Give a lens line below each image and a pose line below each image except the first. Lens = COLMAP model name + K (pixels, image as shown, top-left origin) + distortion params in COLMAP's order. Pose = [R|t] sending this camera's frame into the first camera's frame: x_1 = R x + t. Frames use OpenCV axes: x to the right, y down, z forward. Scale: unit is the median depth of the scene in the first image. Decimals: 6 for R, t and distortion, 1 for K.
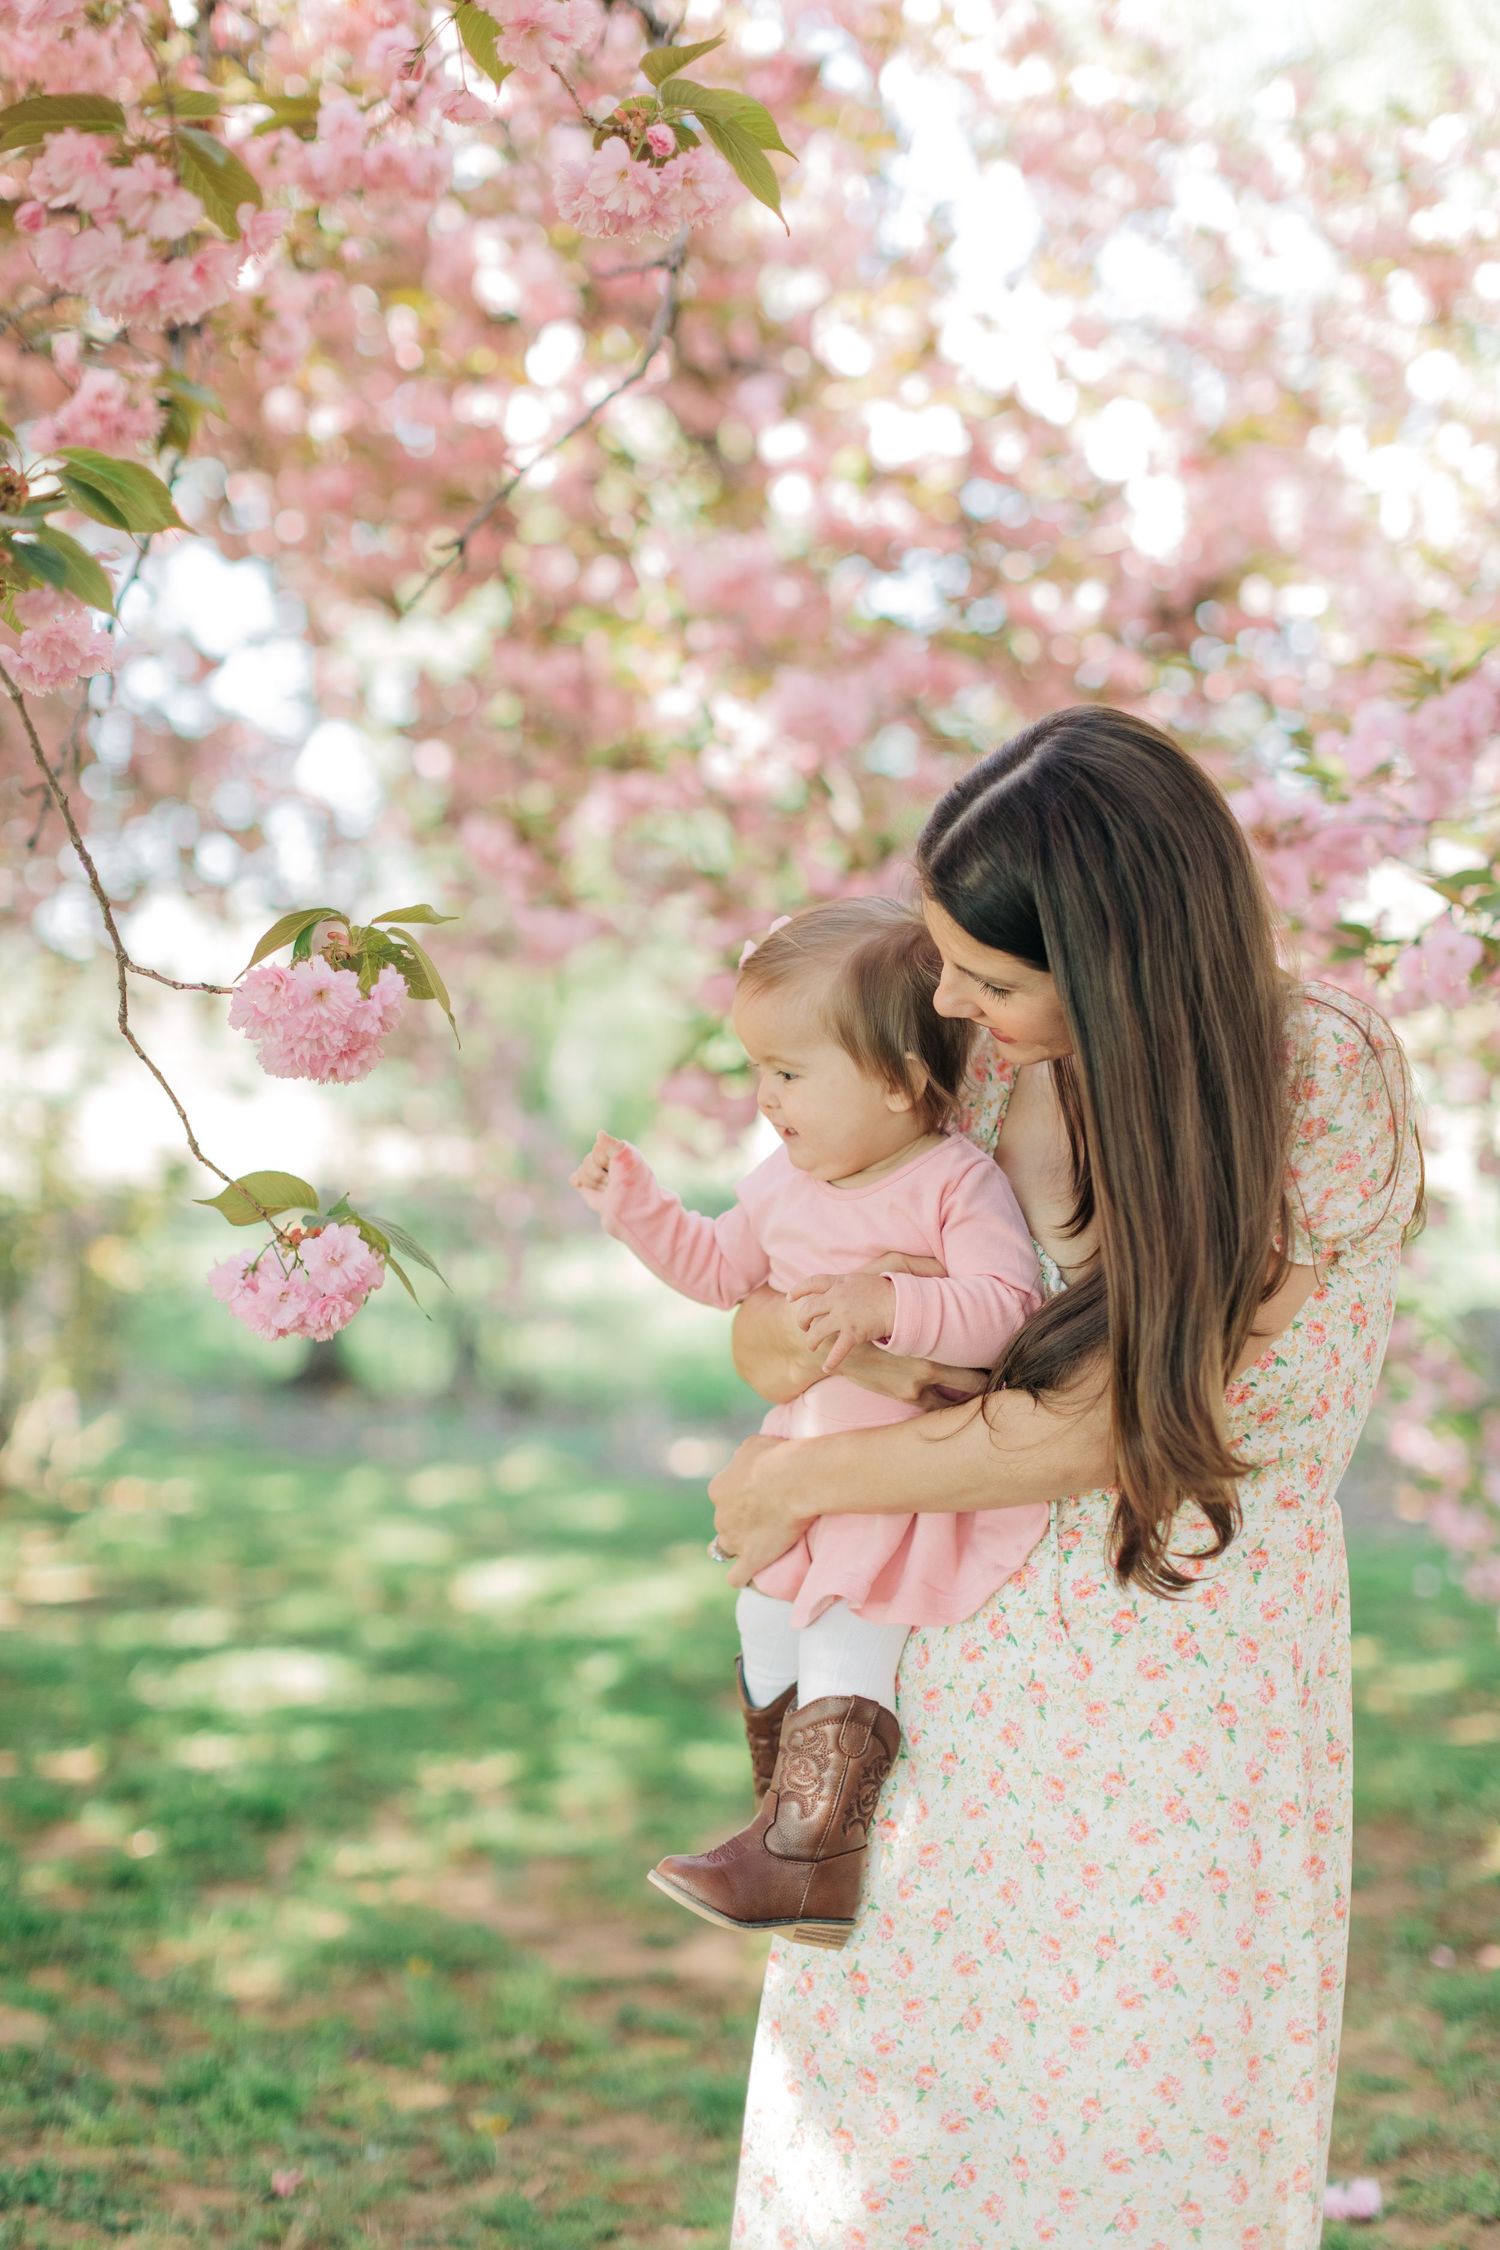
lens RADIAL K [[3264.1, 0, 759.4], [0, 3264.1, 1130.8], [0, 0, 1]] dist [0.028654, 0.062309]
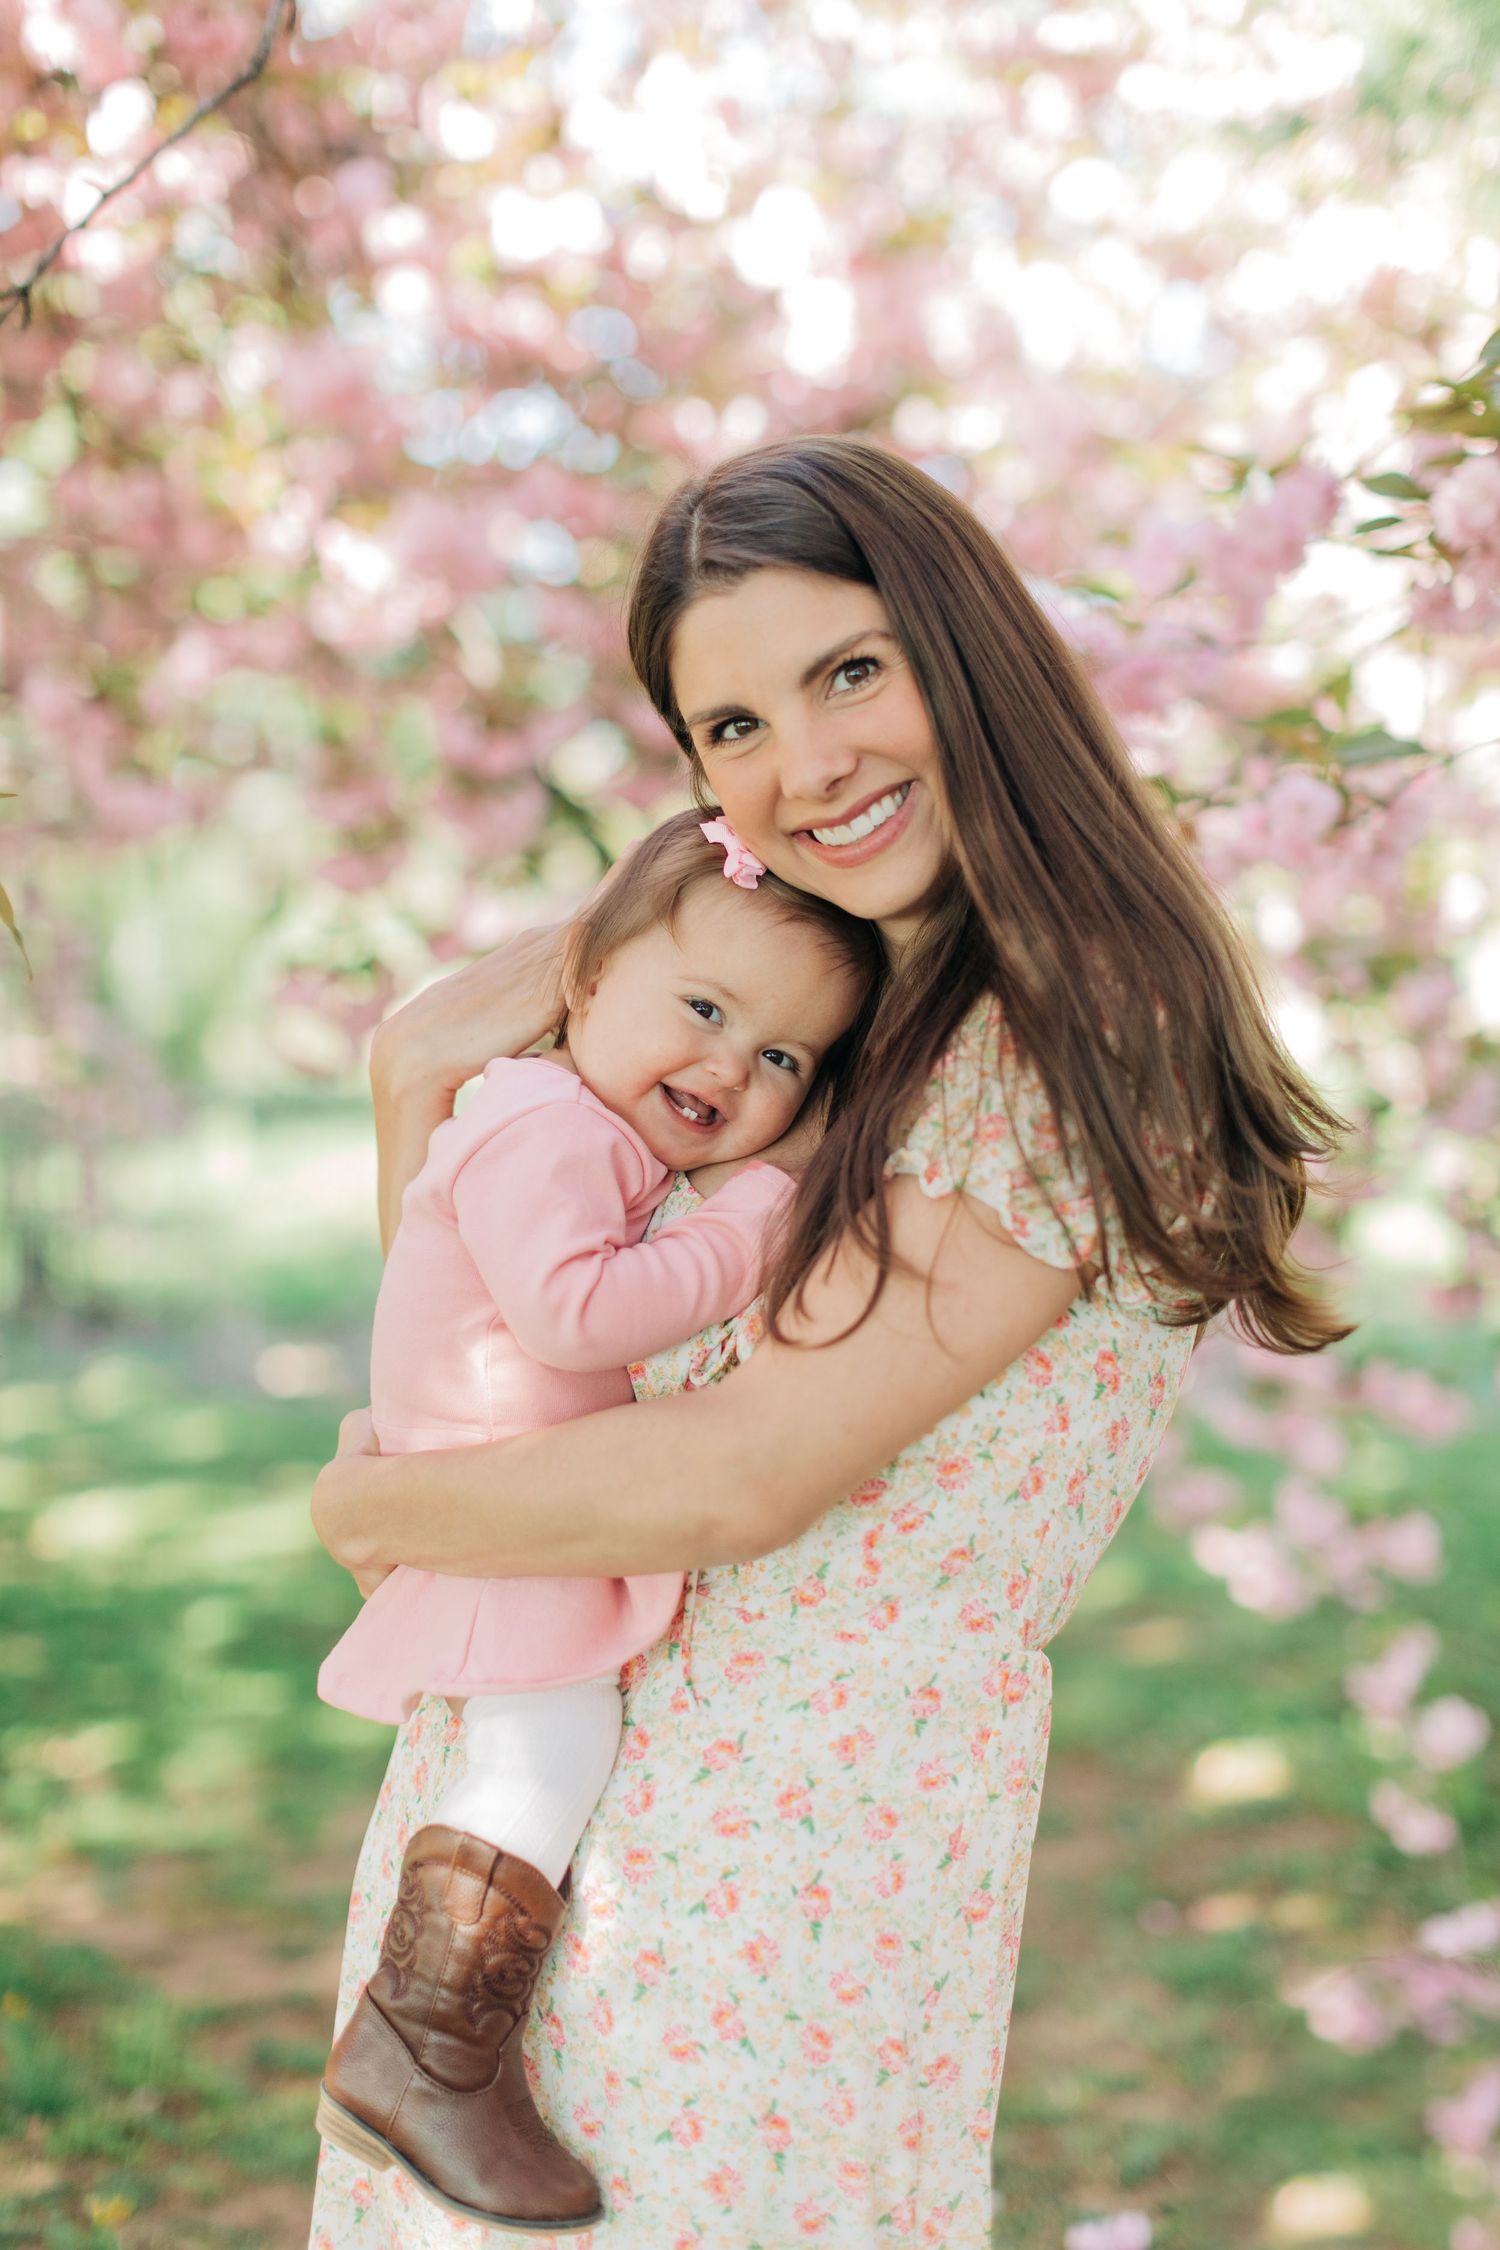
lens RADIAL K [[3290.5, 0, 757.8], [0, 3290.5, 1124.1], [0, 0, 1]] dist [0.047125, 0.010341]
pose [[0.991642, -0.027625, 0.126026, -0.013505], [0.023403, 0.999118, 0.034857, -0.004405], [-0.126877, -0.031616, 0.991414, 0.115804]]
